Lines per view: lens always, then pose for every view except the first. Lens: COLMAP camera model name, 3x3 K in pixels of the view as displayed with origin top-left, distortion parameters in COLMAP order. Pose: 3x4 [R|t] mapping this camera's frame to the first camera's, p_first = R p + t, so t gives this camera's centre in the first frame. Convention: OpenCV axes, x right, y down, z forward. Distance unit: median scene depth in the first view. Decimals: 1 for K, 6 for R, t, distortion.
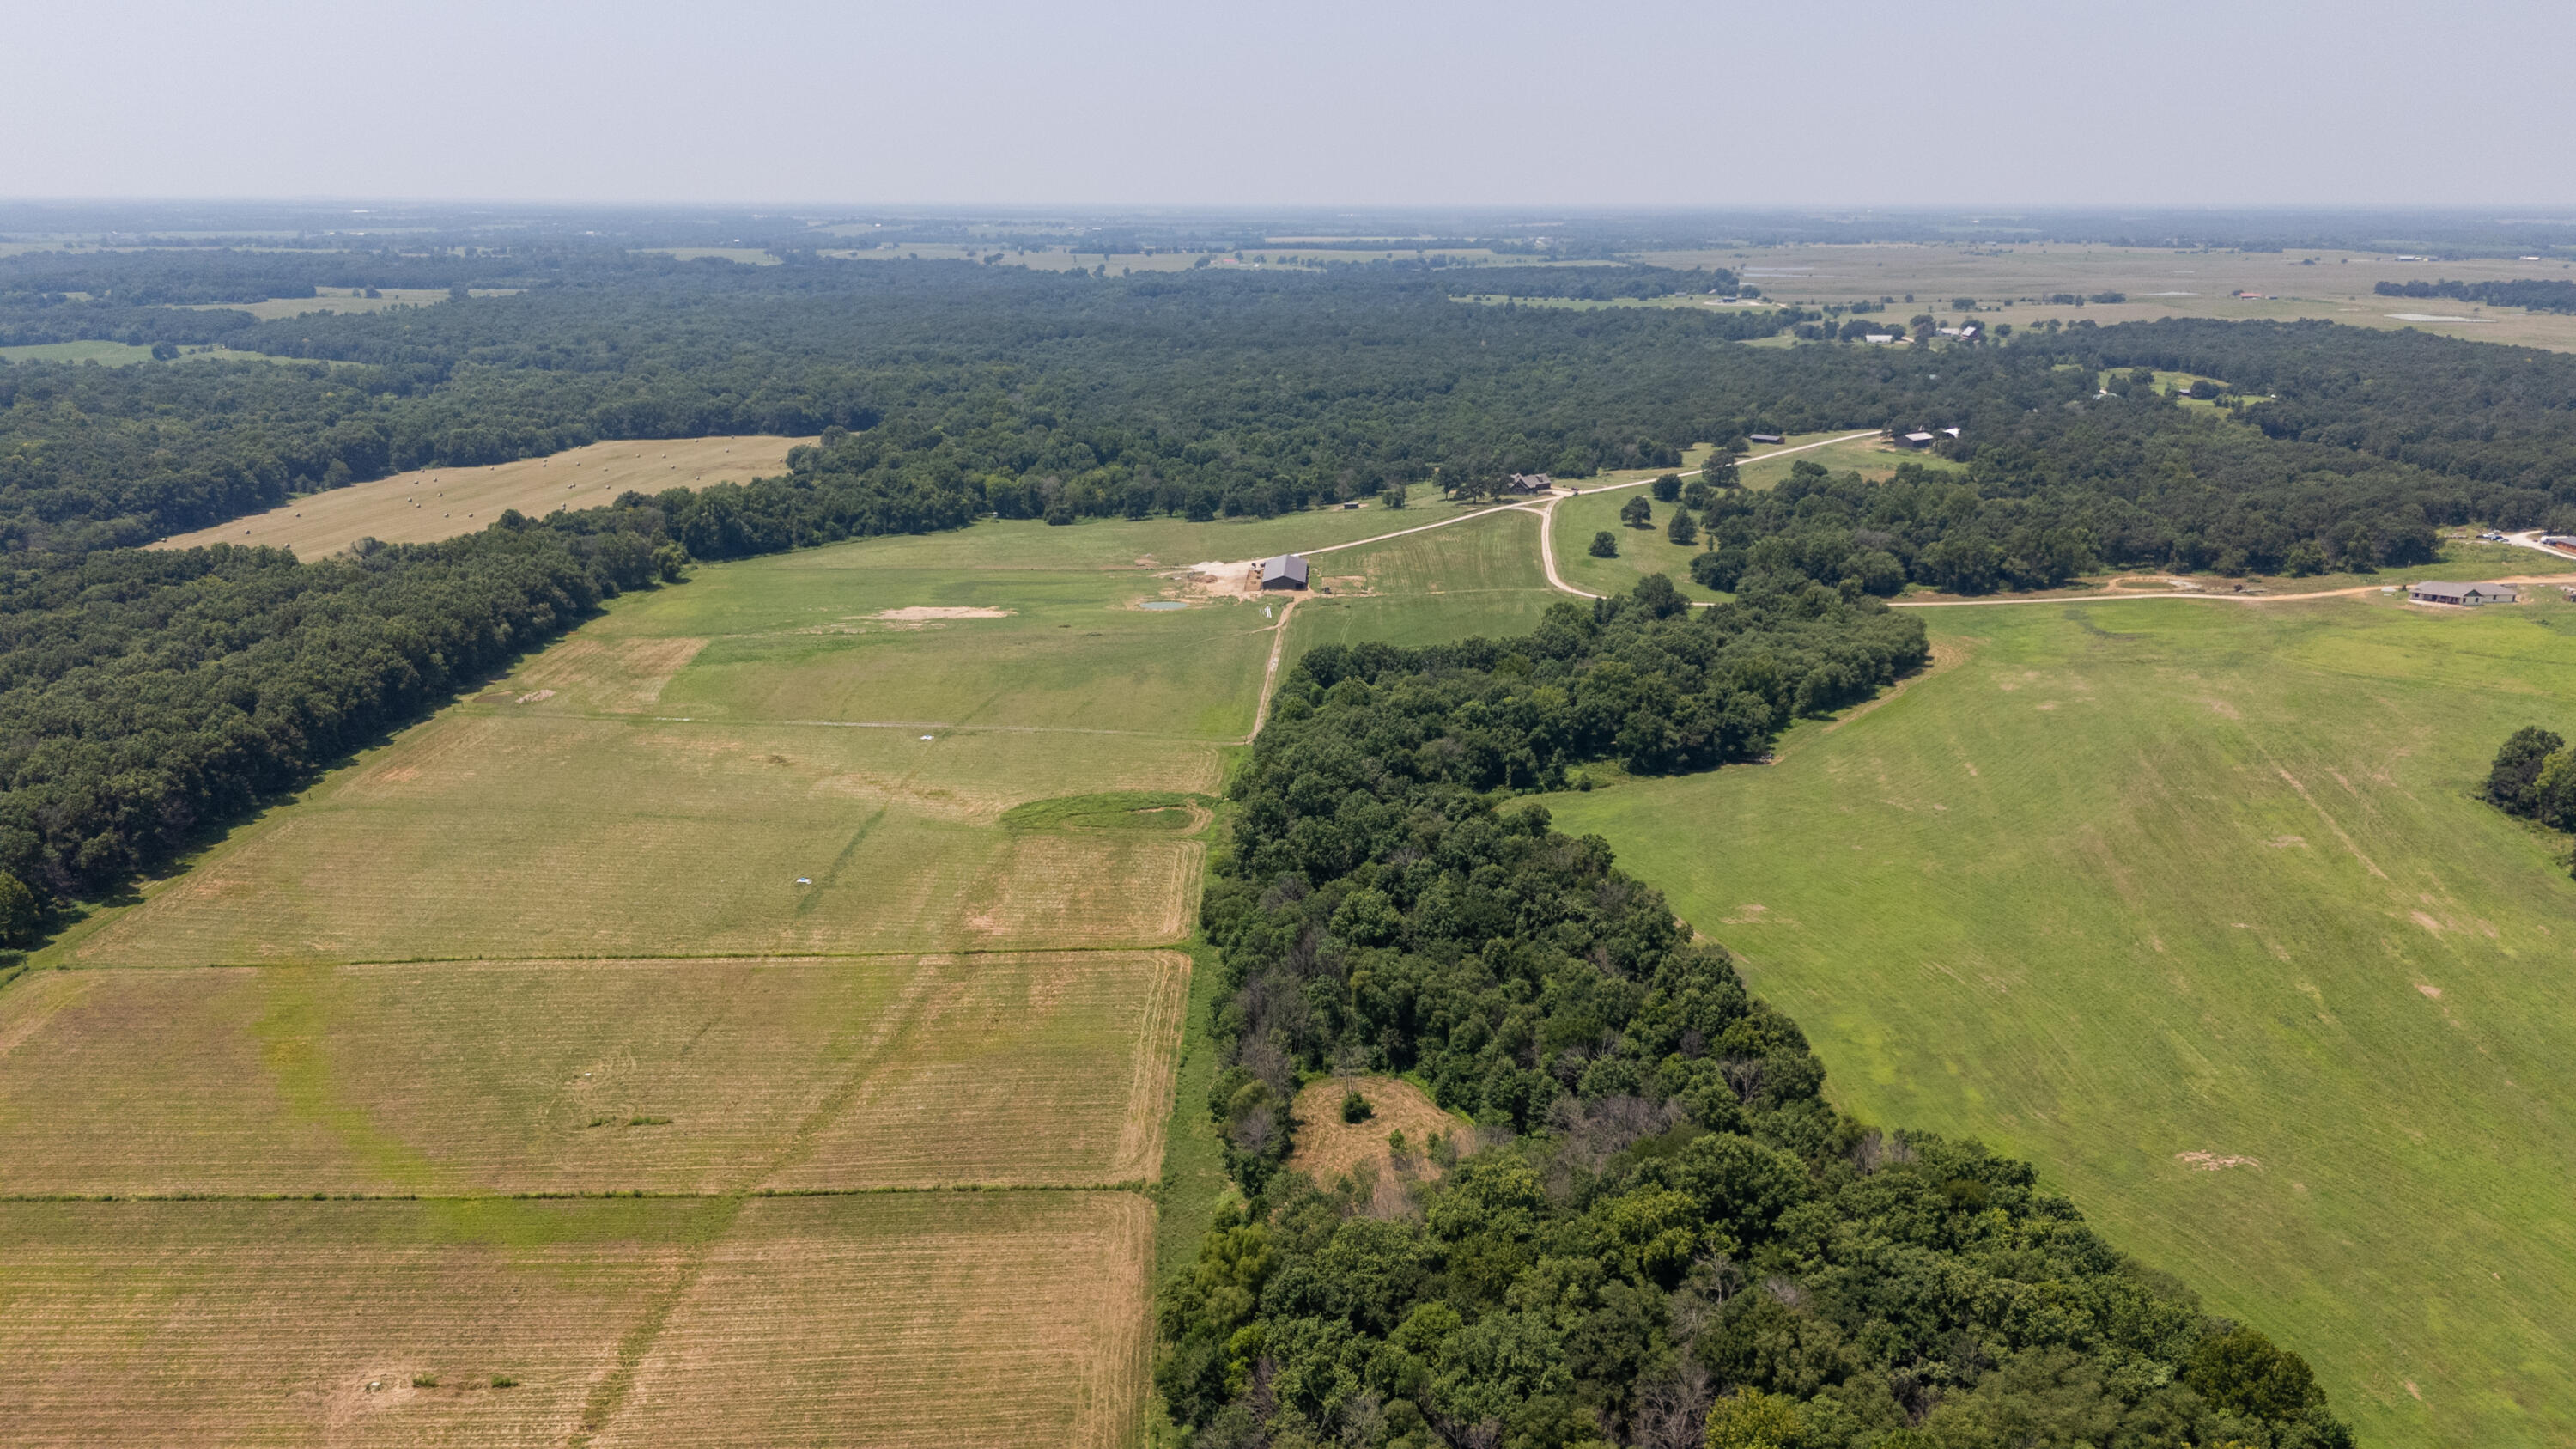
lens RADIAL K [[1889.5, 0, 1290.8], [0, 1889.5, 737.9], [0, 0, 1]] dist [0.077921, -0.080862]
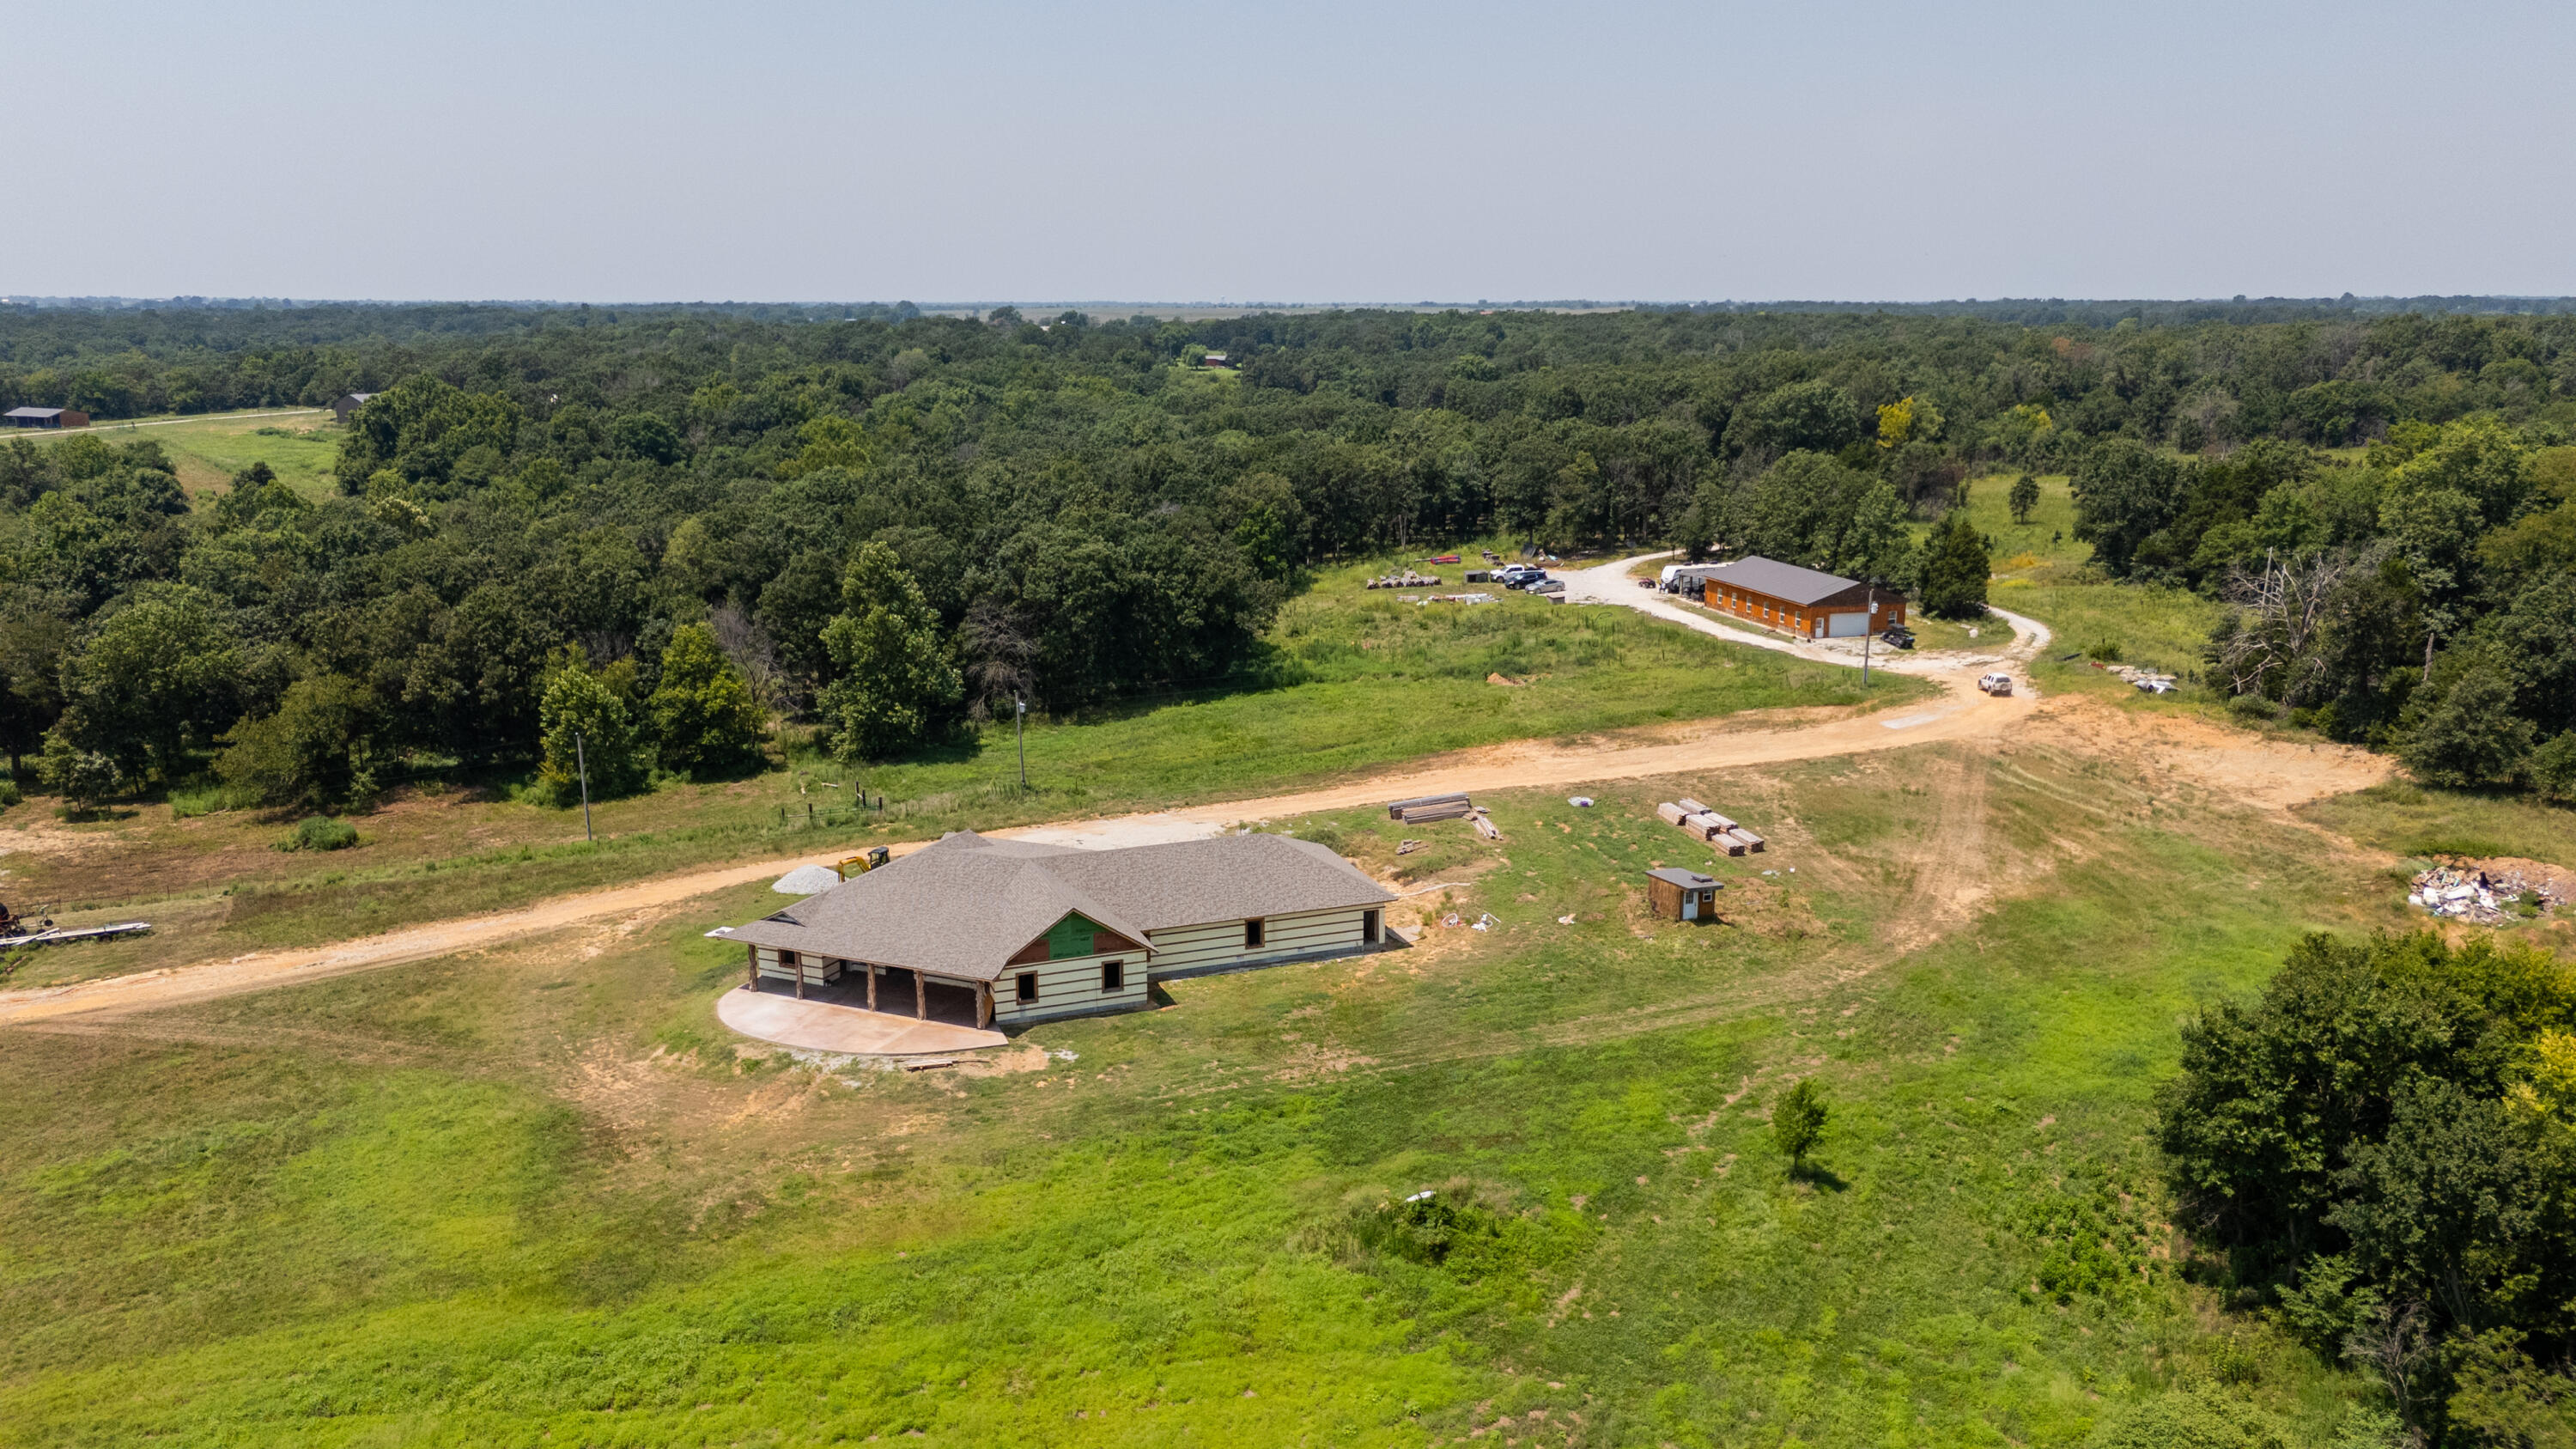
lens RADIAL K [[1889.5, 0, 1266.5], [0, 1889.5, 748.3], [0, 0, 1]] dist [0.077921, -0.080862]
pose [[0.961437, -0.065632, 0.267080, 0.400774], [0.078646, 0.996166, -0.038311, -0.056174], [-0.263542, 0.057839, 0.962912, 0.580479]]
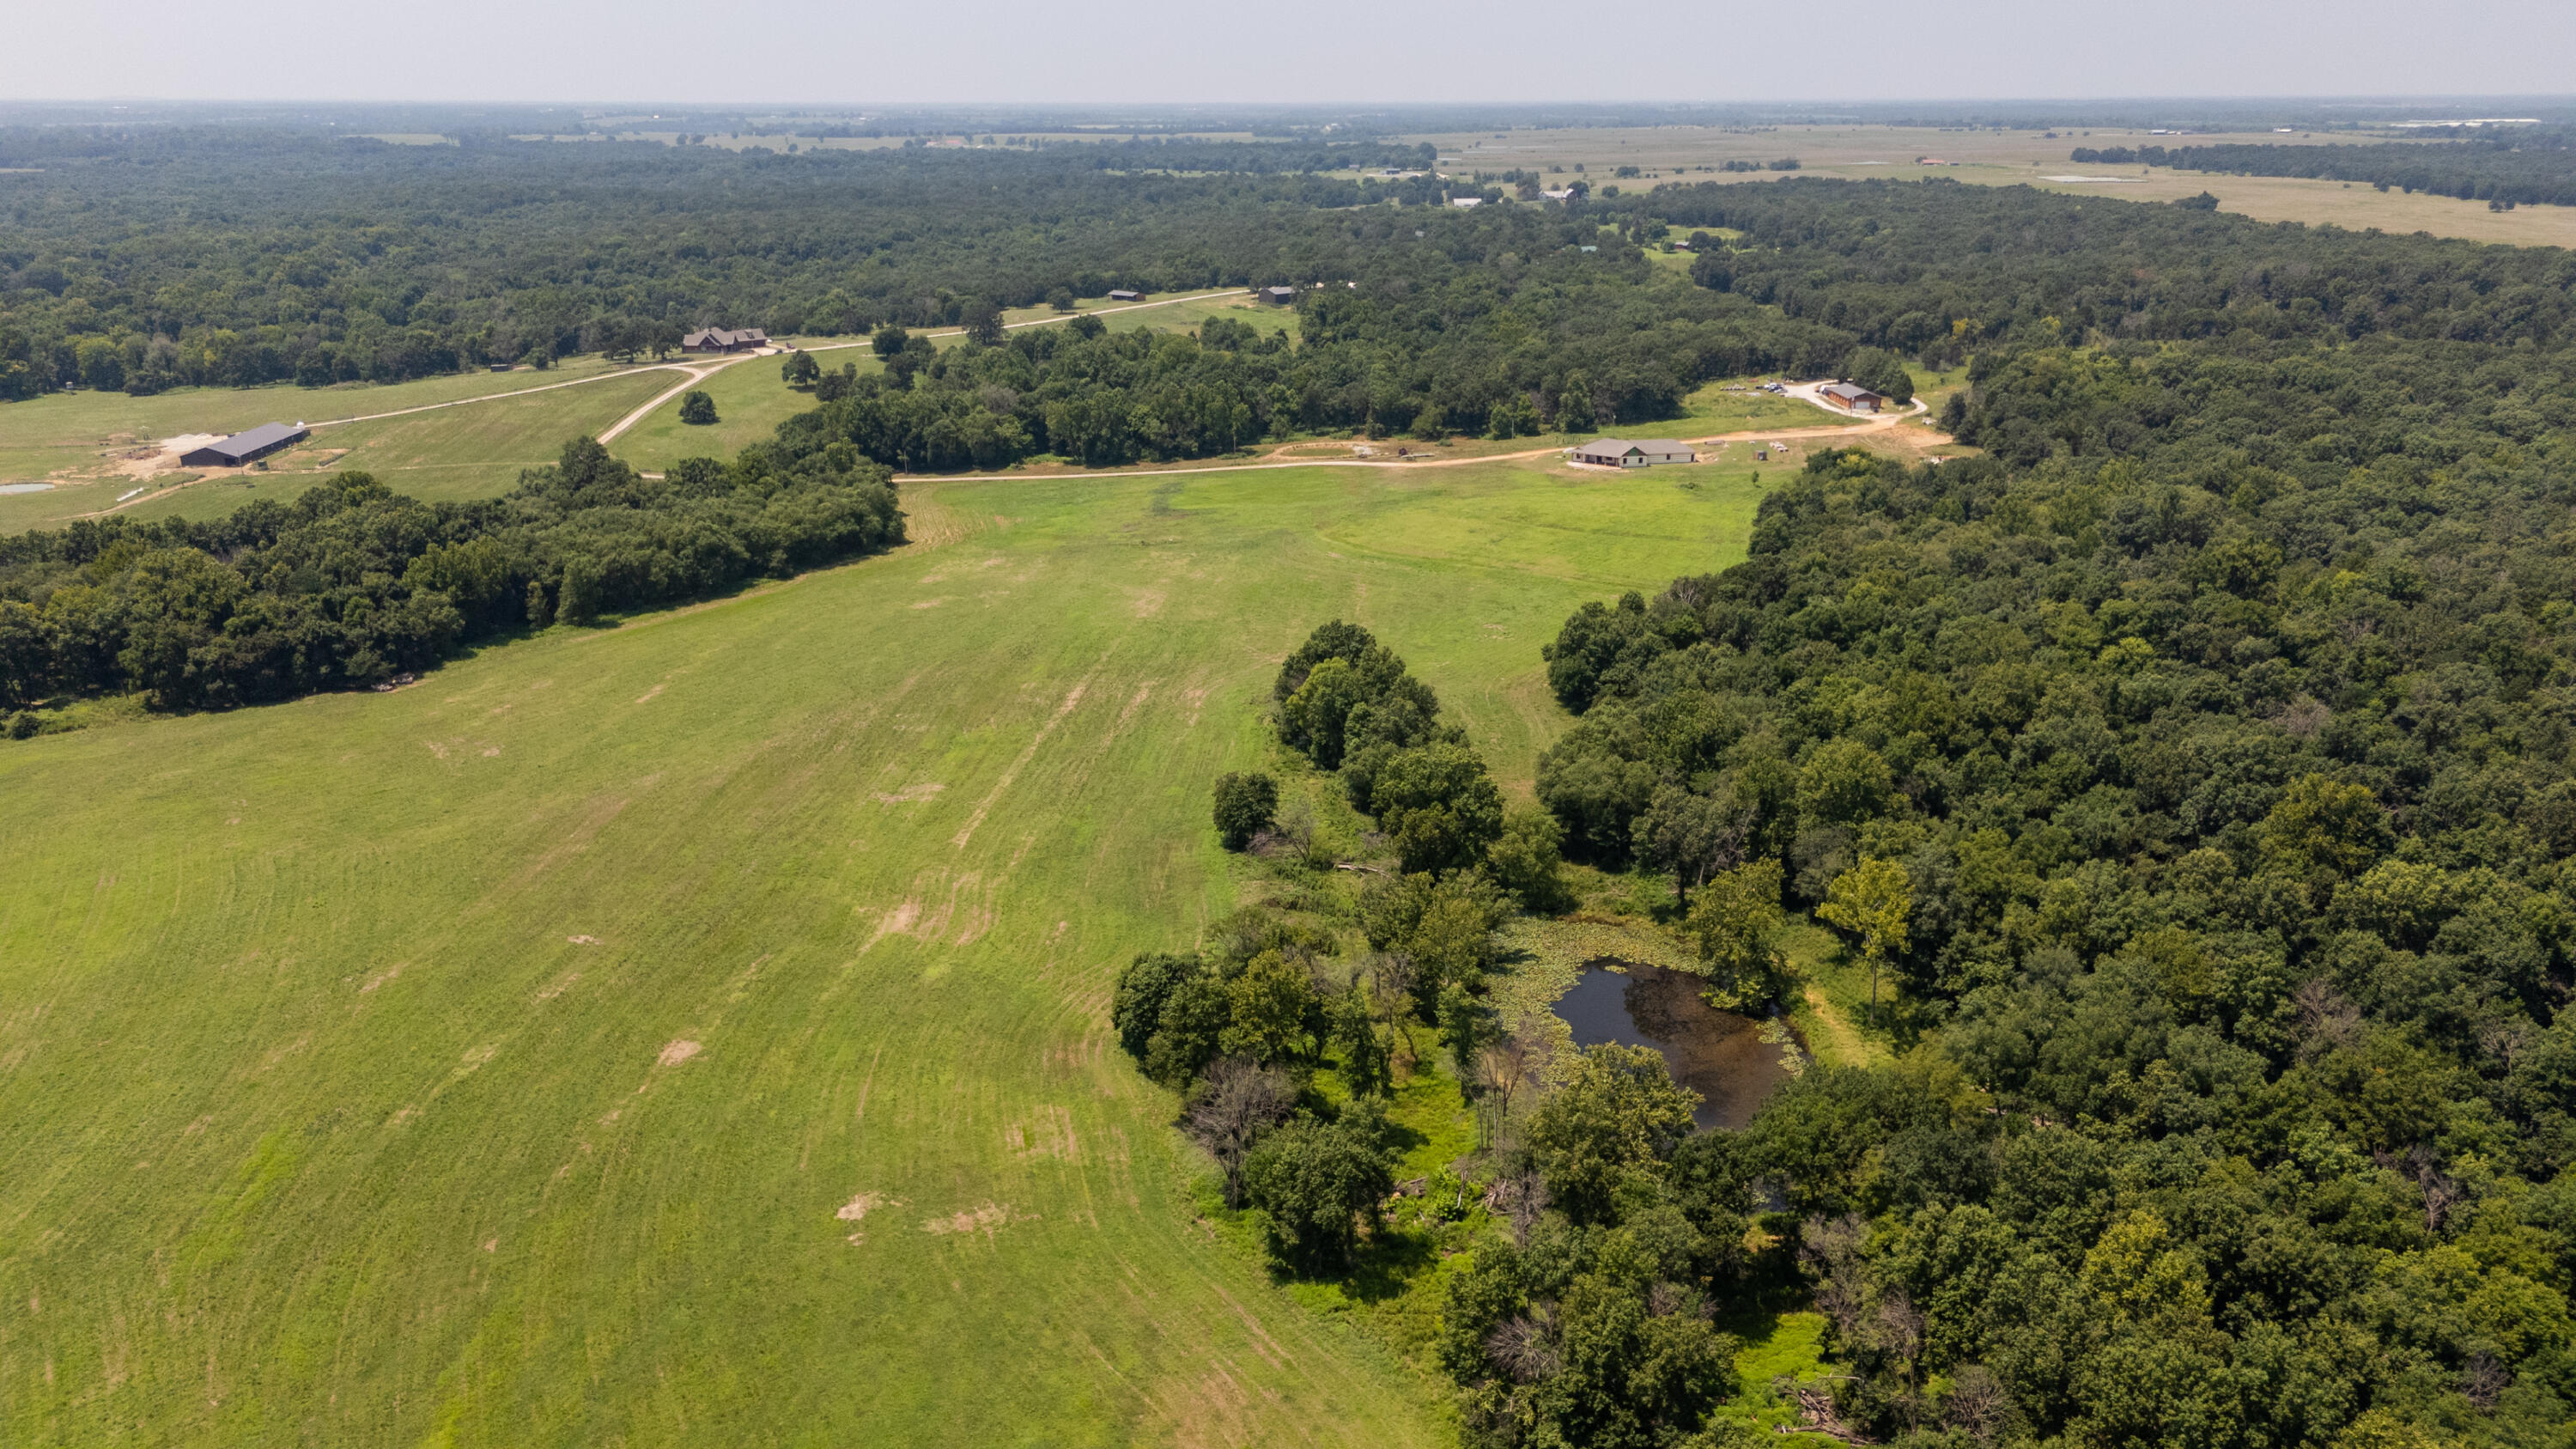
lens RADIAL K [[1889.5, 0, 1282.9], [0, 1889.5, 741.5], [0, 0, 1]] dist [0.077921, -0.080862]
pose [[0.998691, -0.021504, 0.046402, 0.291475], [0.019210, 0.998598, 0.049329, 0.001836], [-0.047398, -0.048373, 0.997704, 0.147022]]
